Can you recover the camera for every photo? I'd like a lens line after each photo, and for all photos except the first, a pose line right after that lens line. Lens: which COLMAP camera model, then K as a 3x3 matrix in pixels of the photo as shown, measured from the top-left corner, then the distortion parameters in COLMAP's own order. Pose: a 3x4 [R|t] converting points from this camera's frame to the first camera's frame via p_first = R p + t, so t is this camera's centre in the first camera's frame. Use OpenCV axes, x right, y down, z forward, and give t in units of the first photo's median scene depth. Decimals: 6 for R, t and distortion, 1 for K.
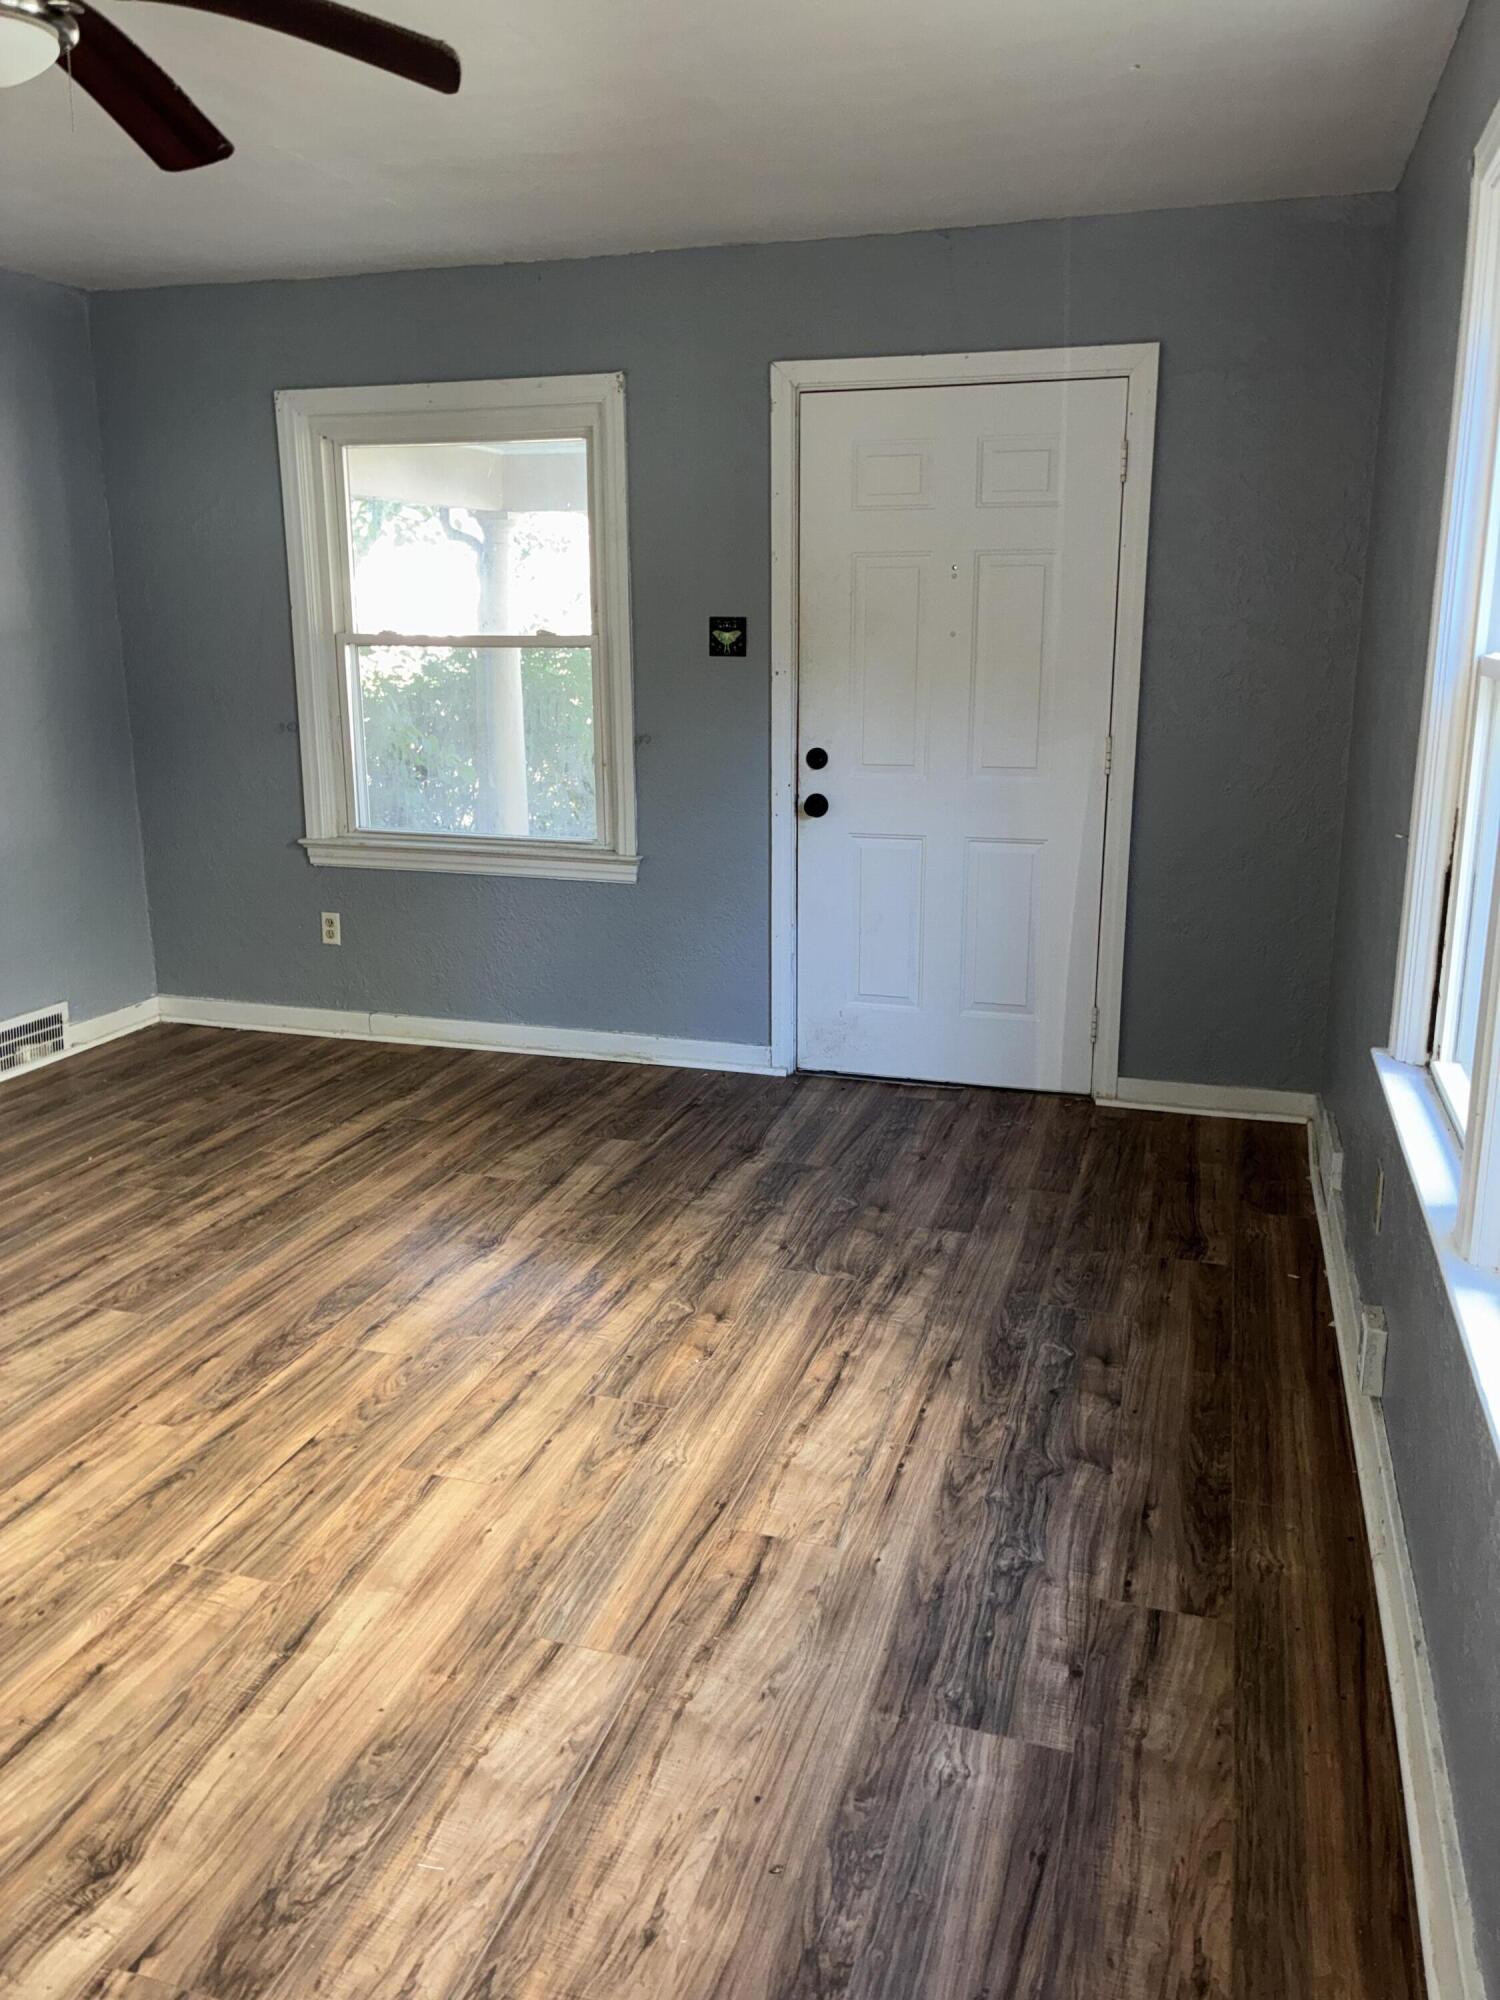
lens RADIAL K [[1513.8, 0, 750.1], [0, 1513.8, 997.5], [0, 0, 1]] dist [0.039629, -0.046974]
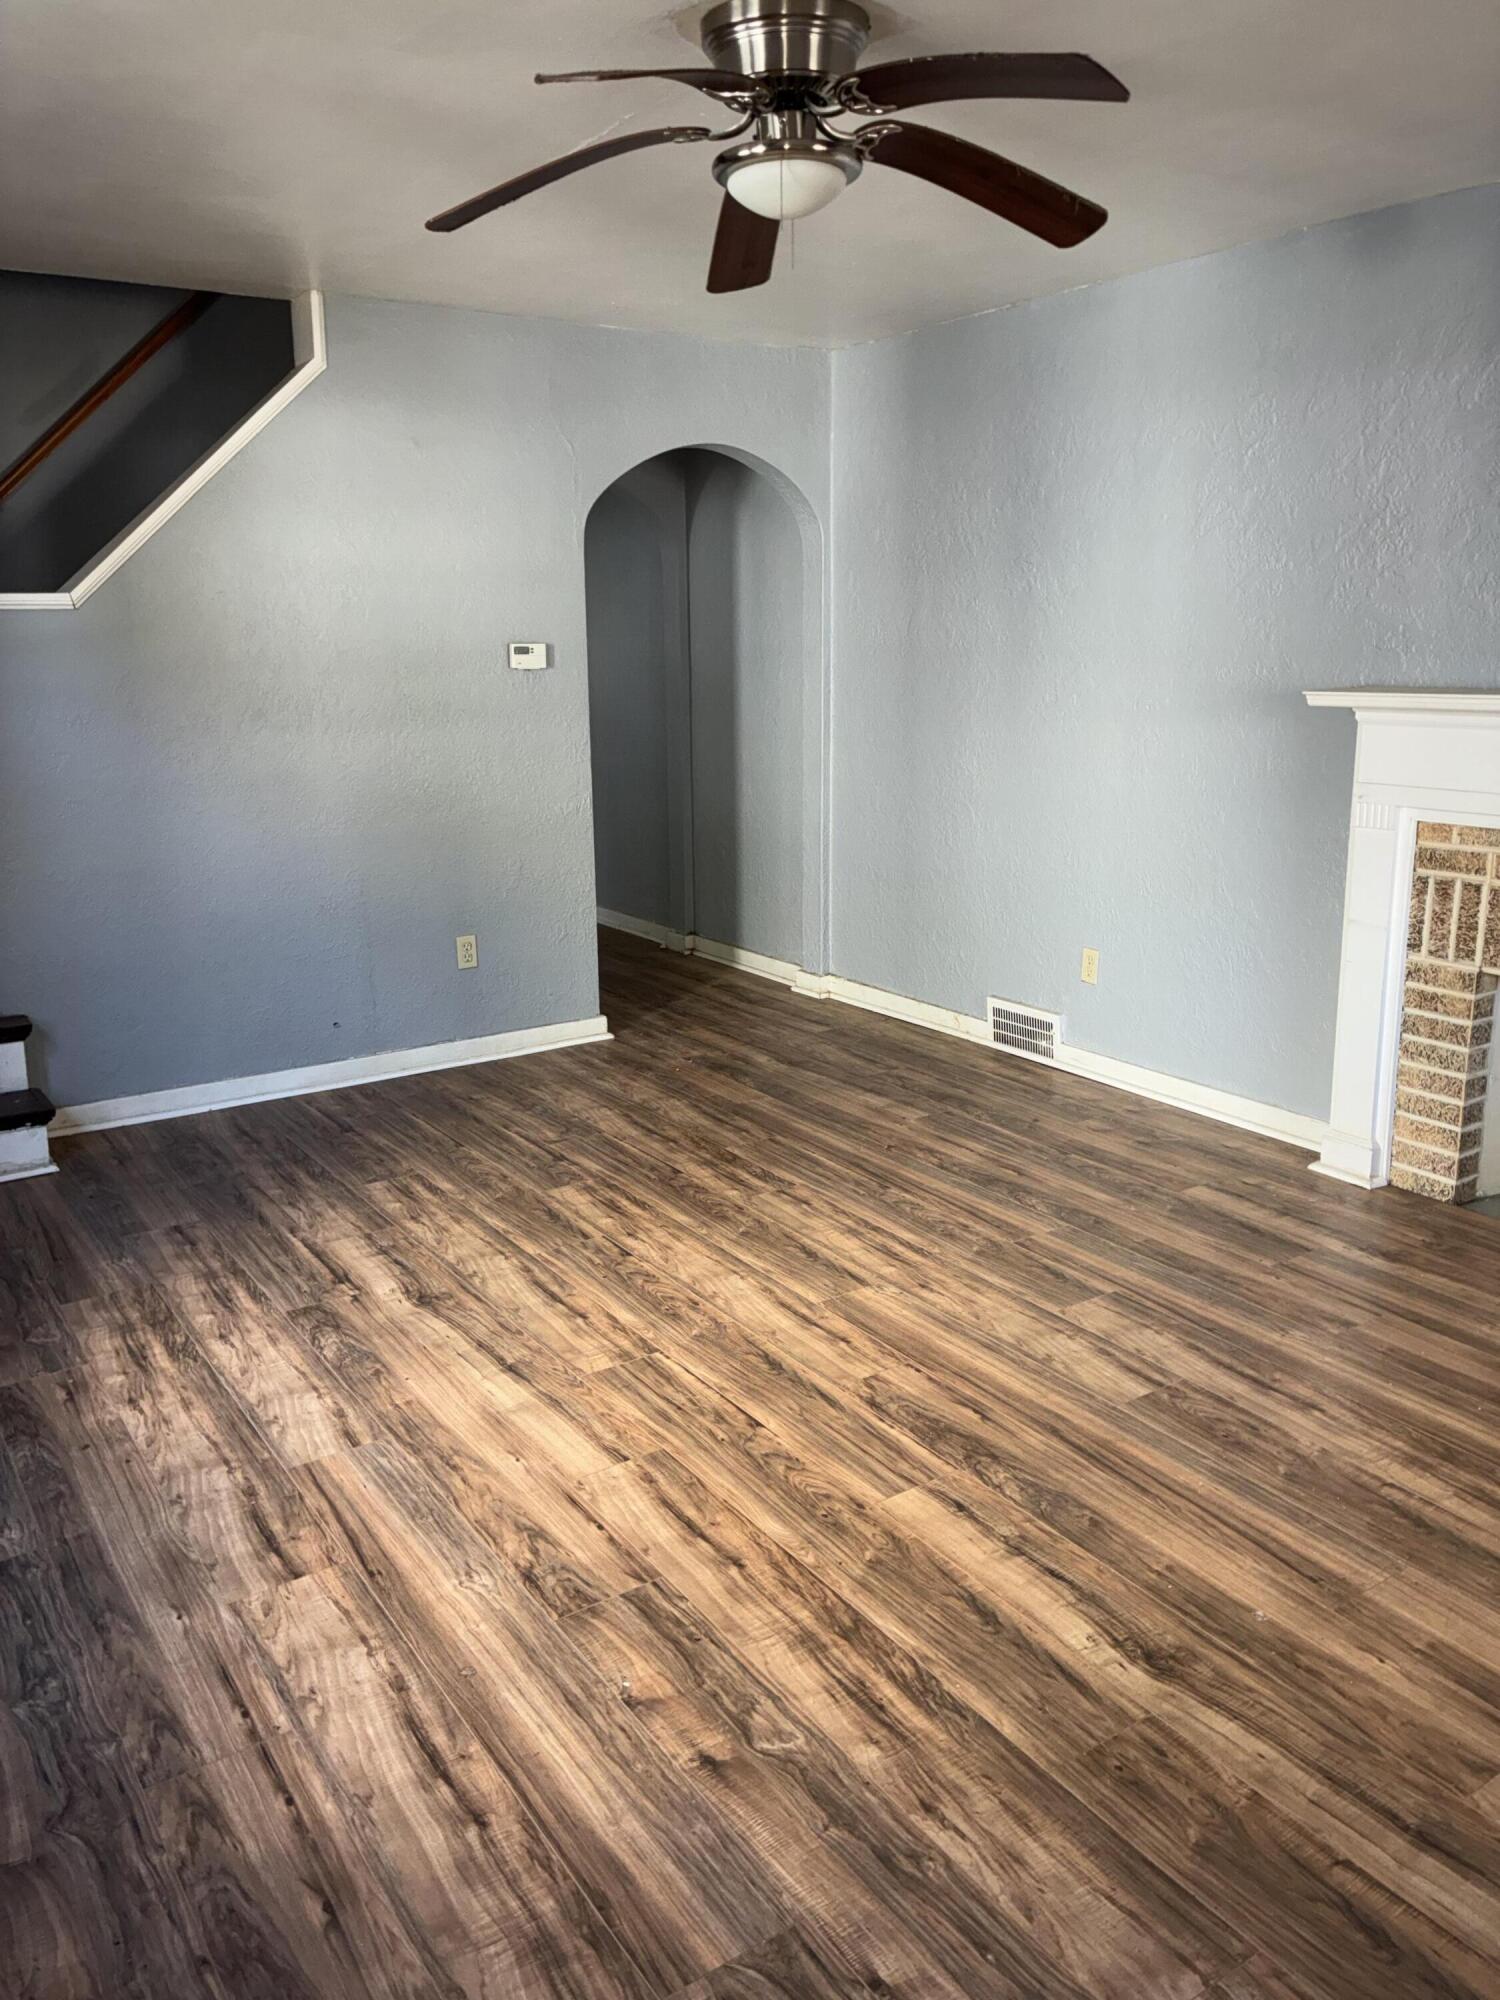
lens RADIAL K [[1513.8, 0, 759.0], [0, 1513.8, 1001.8], [0, 0, 1]] dist [0.039629, -0.046974]
pose [[-0.622924, 0.195983, -0.757335, 0.450253], [-0.181764, 0.905354, 0.383792, -0.376664], [0.760873, 0.376730, -0.528344, 1.436904]]
